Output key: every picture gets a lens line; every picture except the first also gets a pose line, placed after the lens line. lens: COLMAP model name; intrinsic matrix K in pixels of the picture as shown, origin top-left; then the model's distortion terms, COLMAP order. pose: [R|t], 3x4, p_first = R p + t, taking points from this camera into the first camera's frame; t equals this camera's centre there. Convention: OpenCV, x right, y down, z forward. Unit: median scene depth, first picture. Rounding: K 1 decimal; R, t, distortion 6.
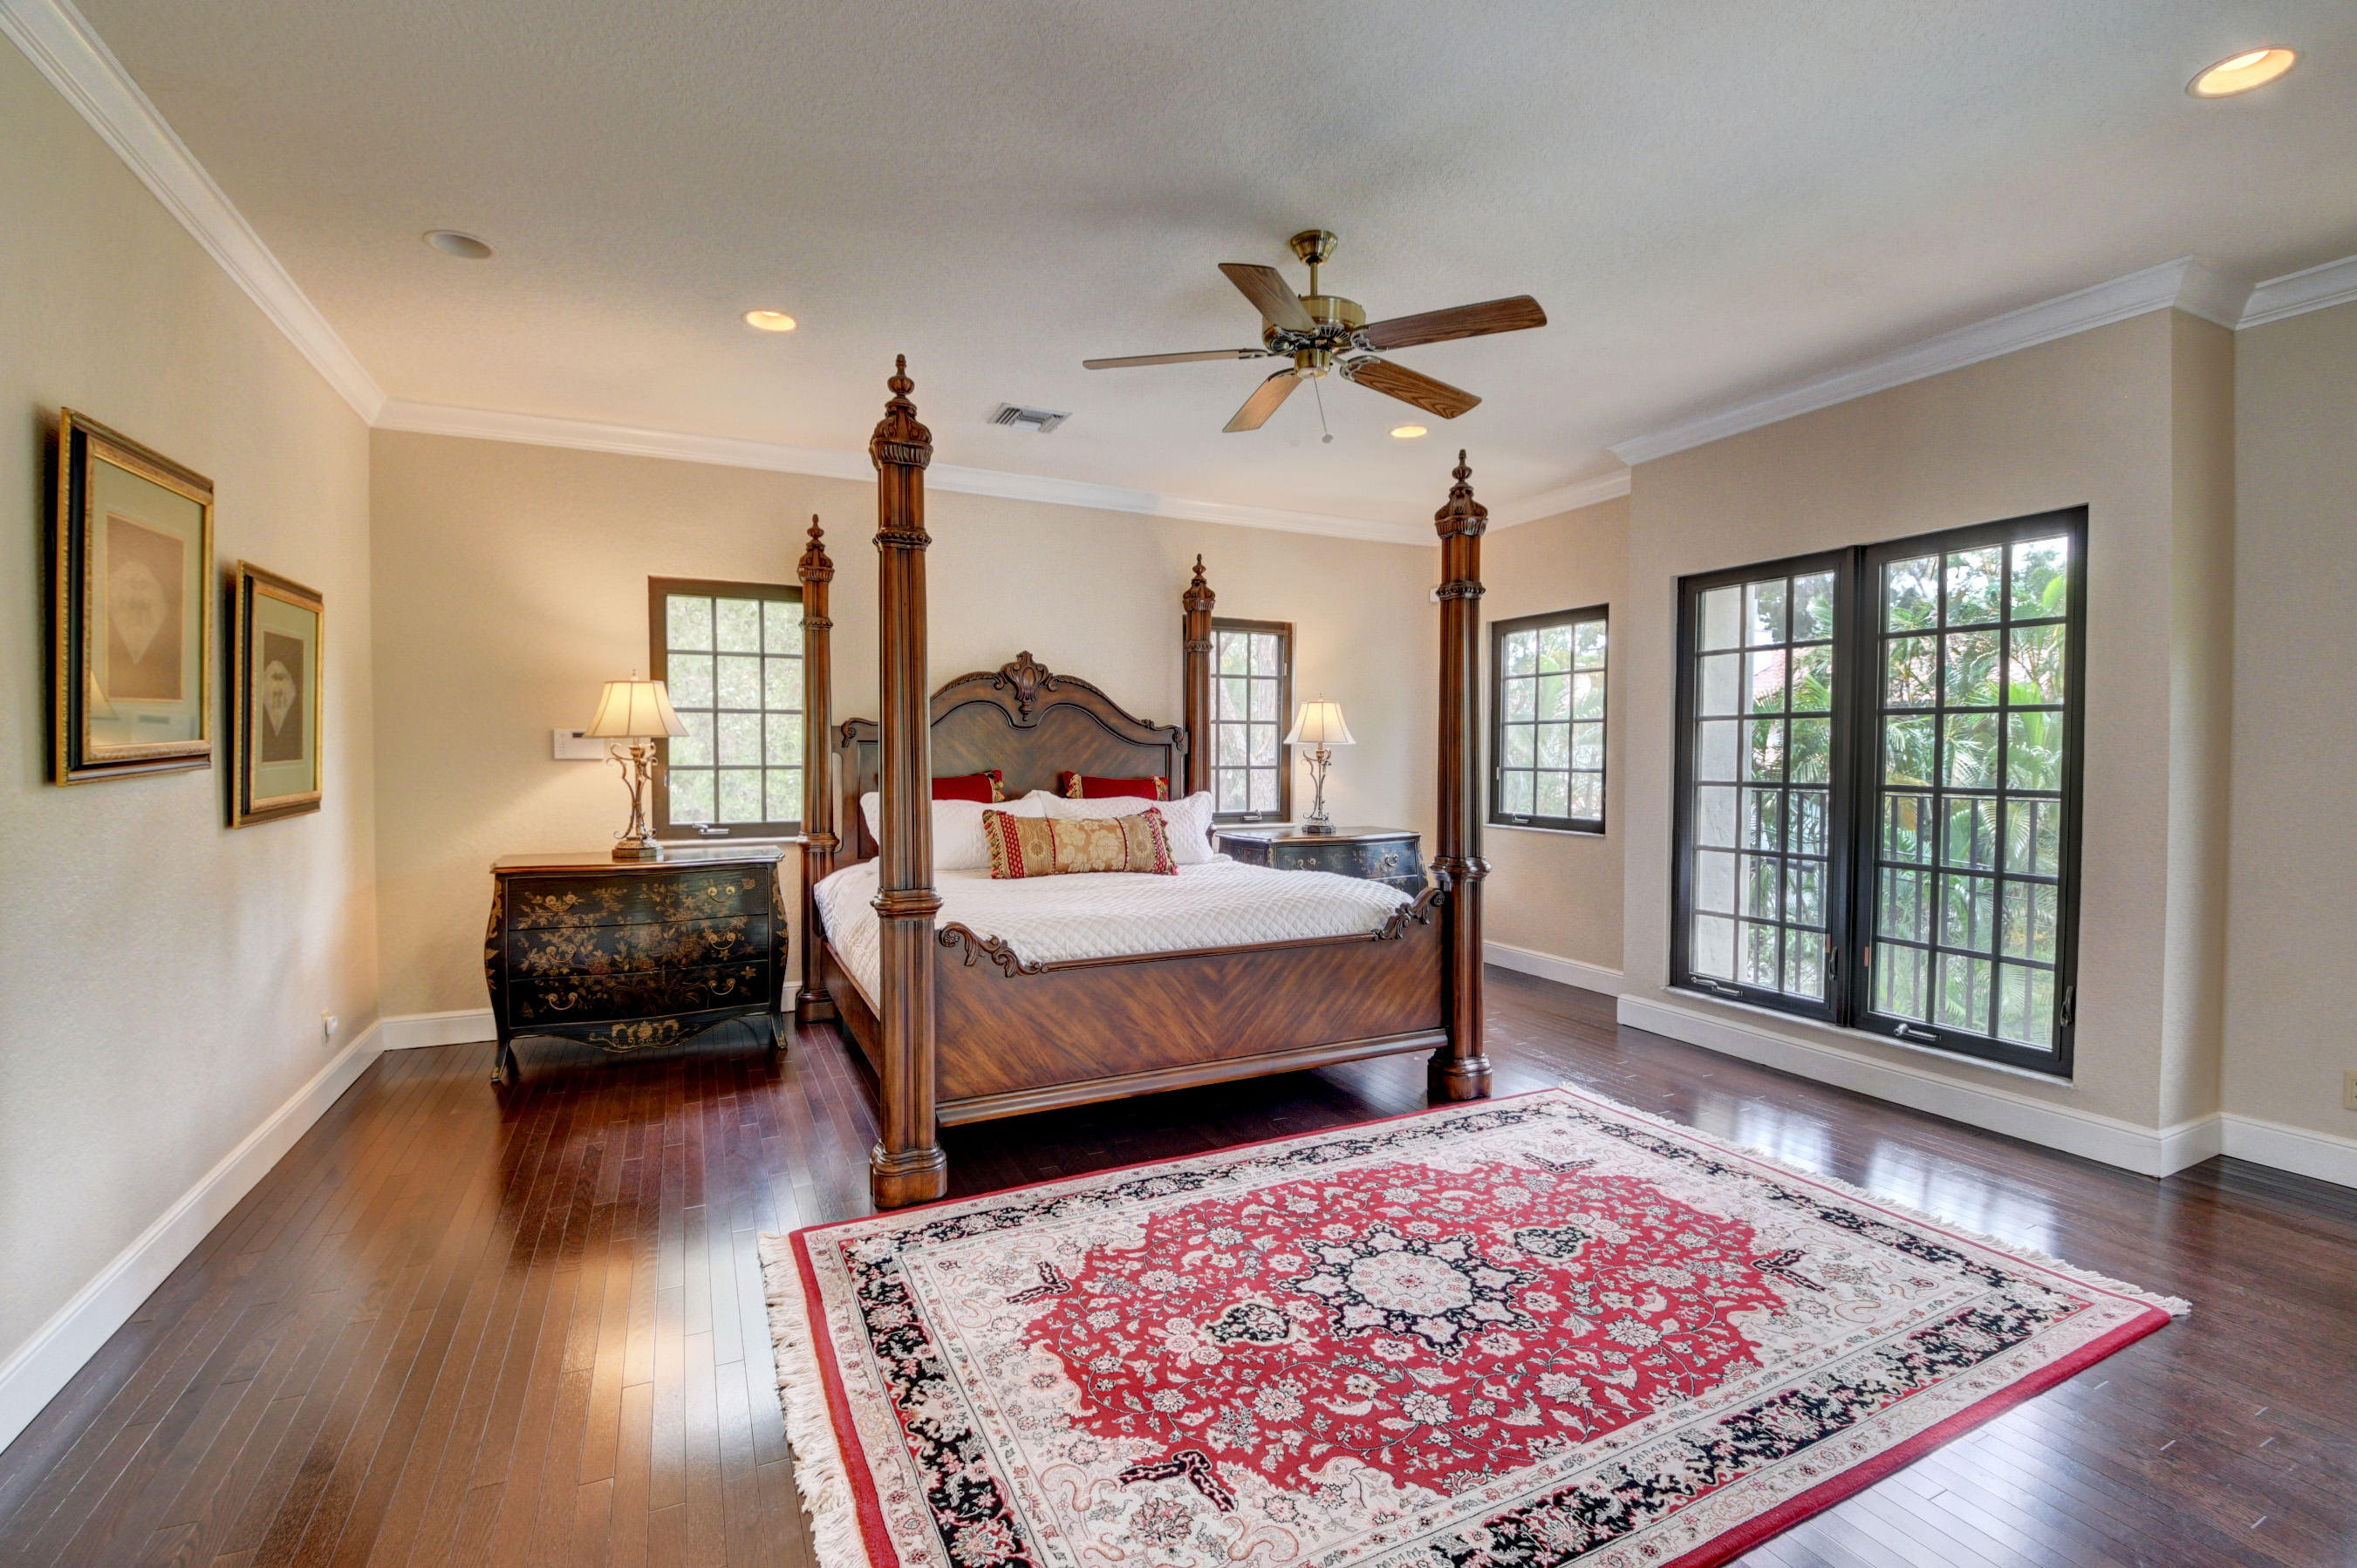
lens RADIAL K [[1048.8, 0, 1181.4], [0, 1048.8, 764.5], [0, 0, 1]] dist [-0.016831, -0.005684]
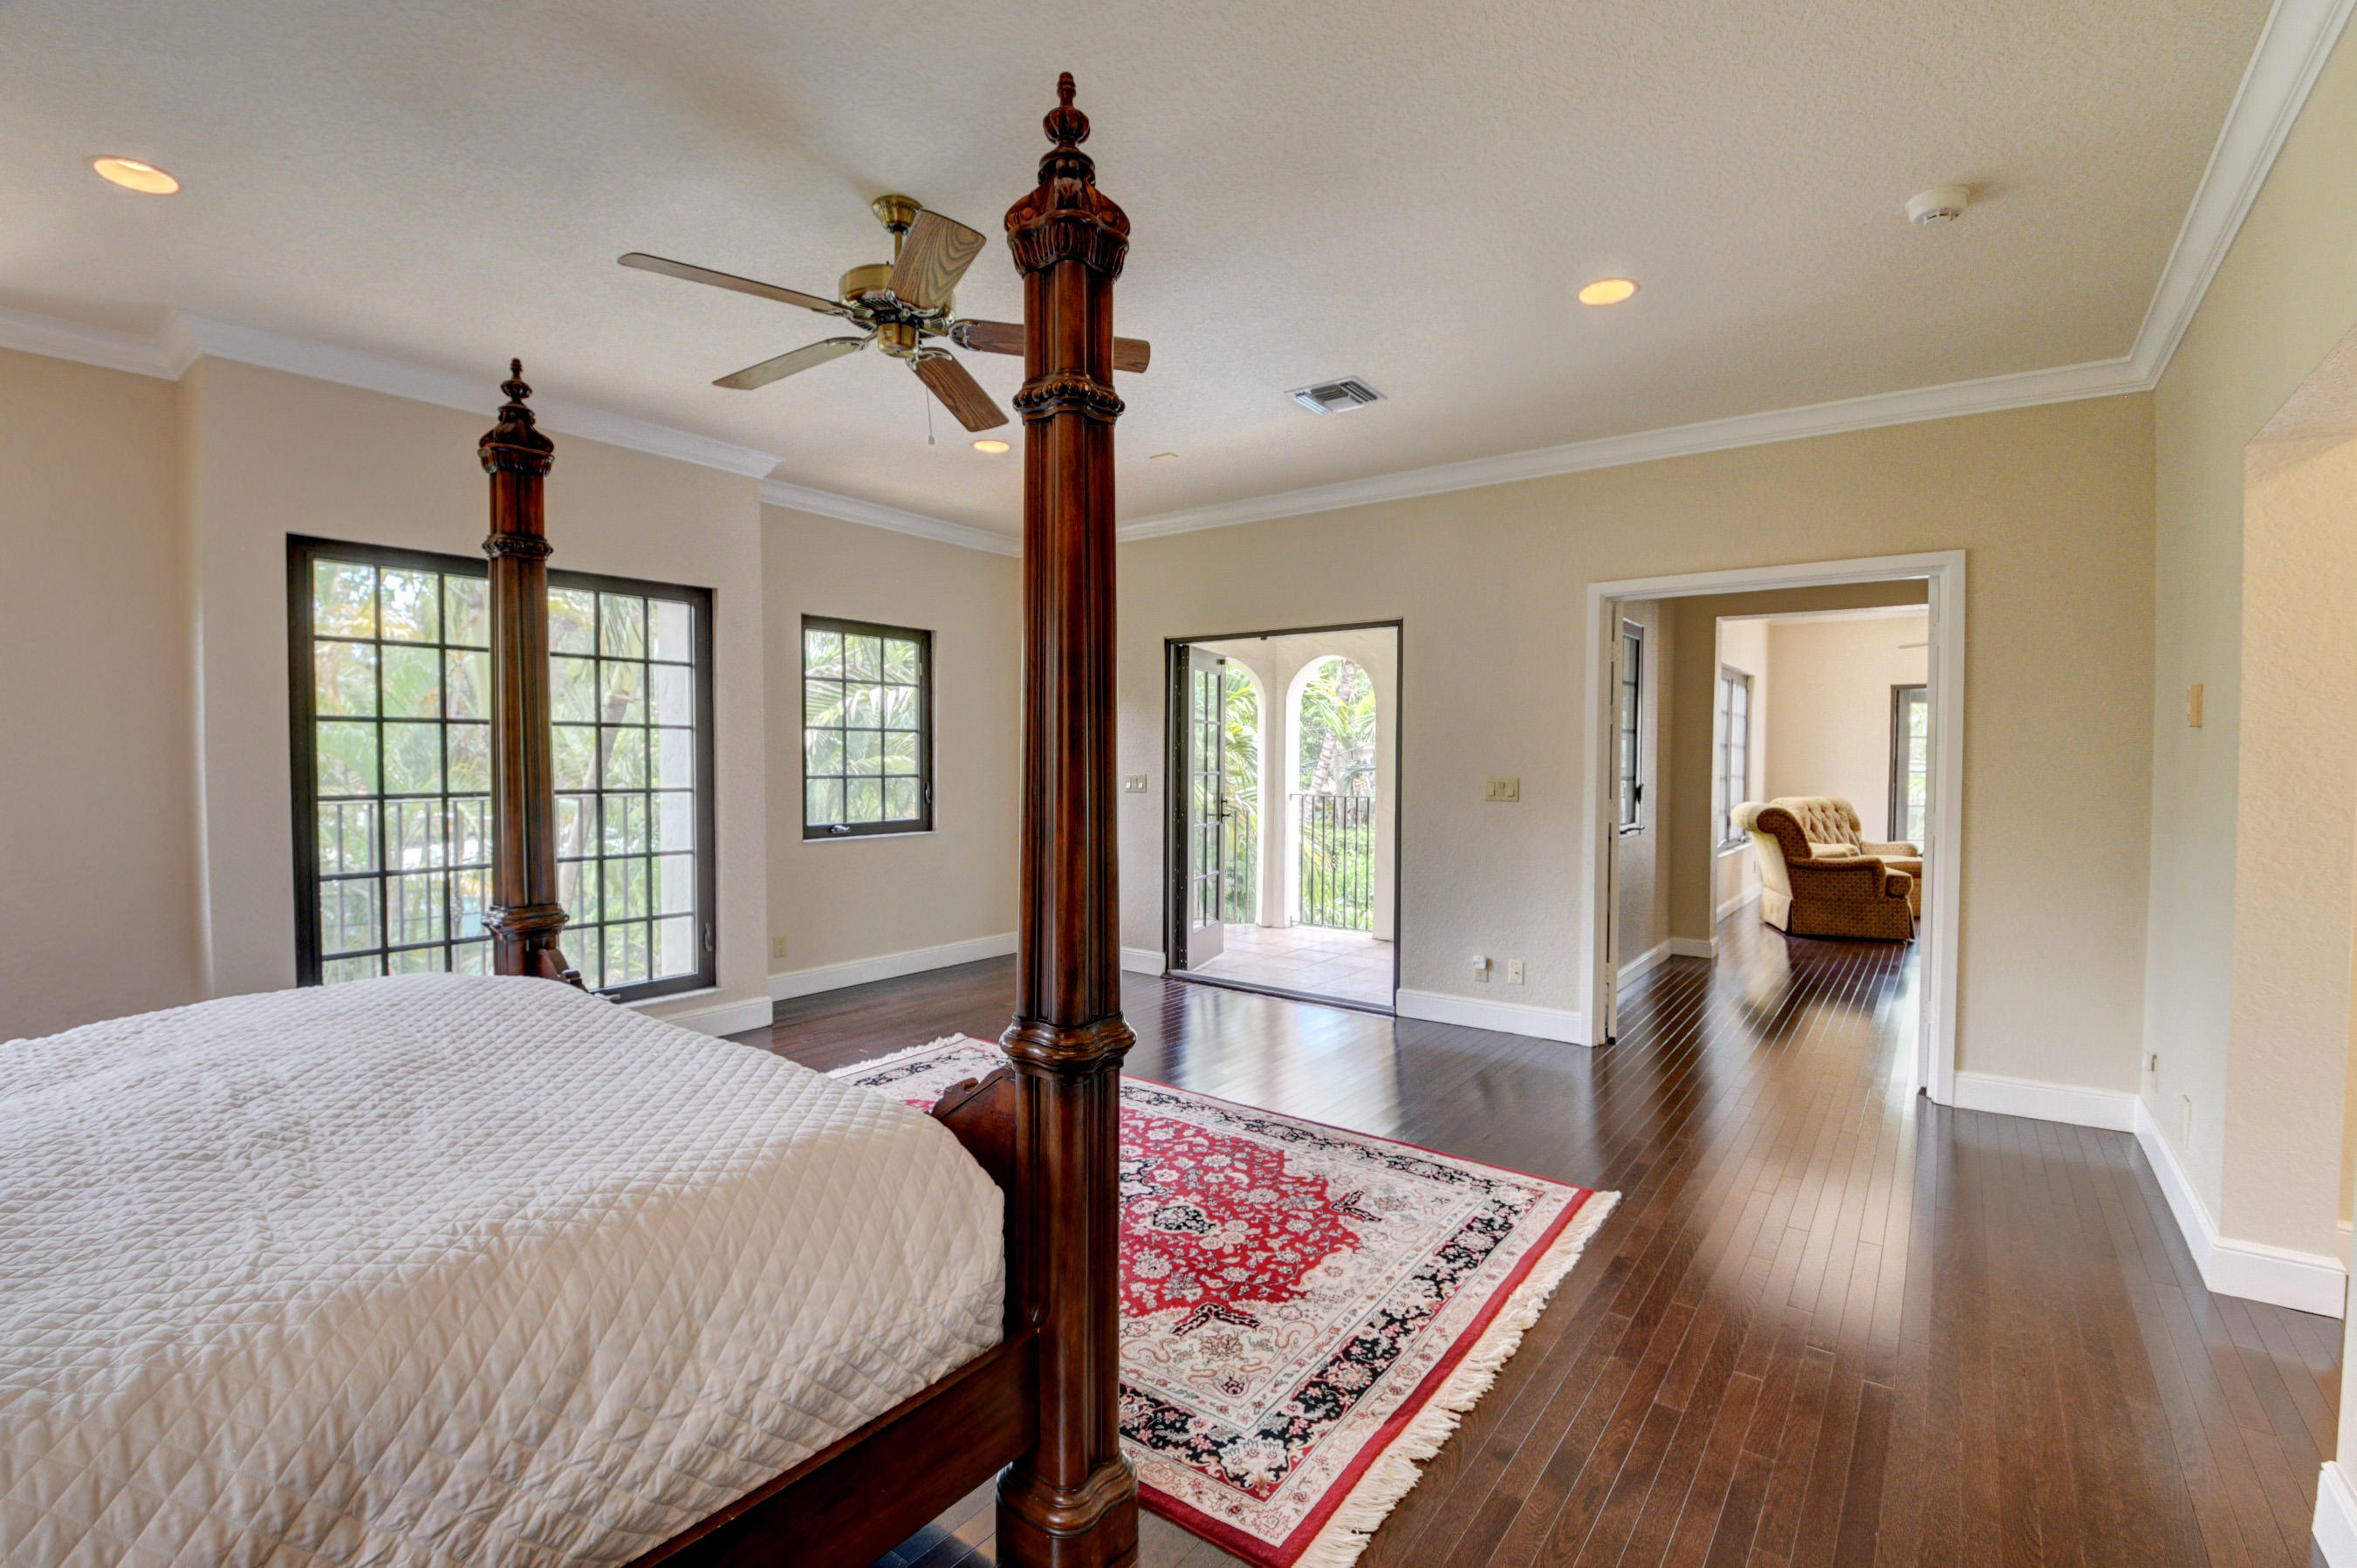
lens RADIAL K [[1048.9, 0, 1180.3], [0, 1048.9, 785.6], [0, 0, 1]] dist [-0.016831, -0.005684]
pose [[-0.464424, -0.035331, 0.884908, -1.136405], [0.014980, 0.998748, 0.047738, -0.055117], [-0.885486, 0.035426, -0.463313, 1.723382]]
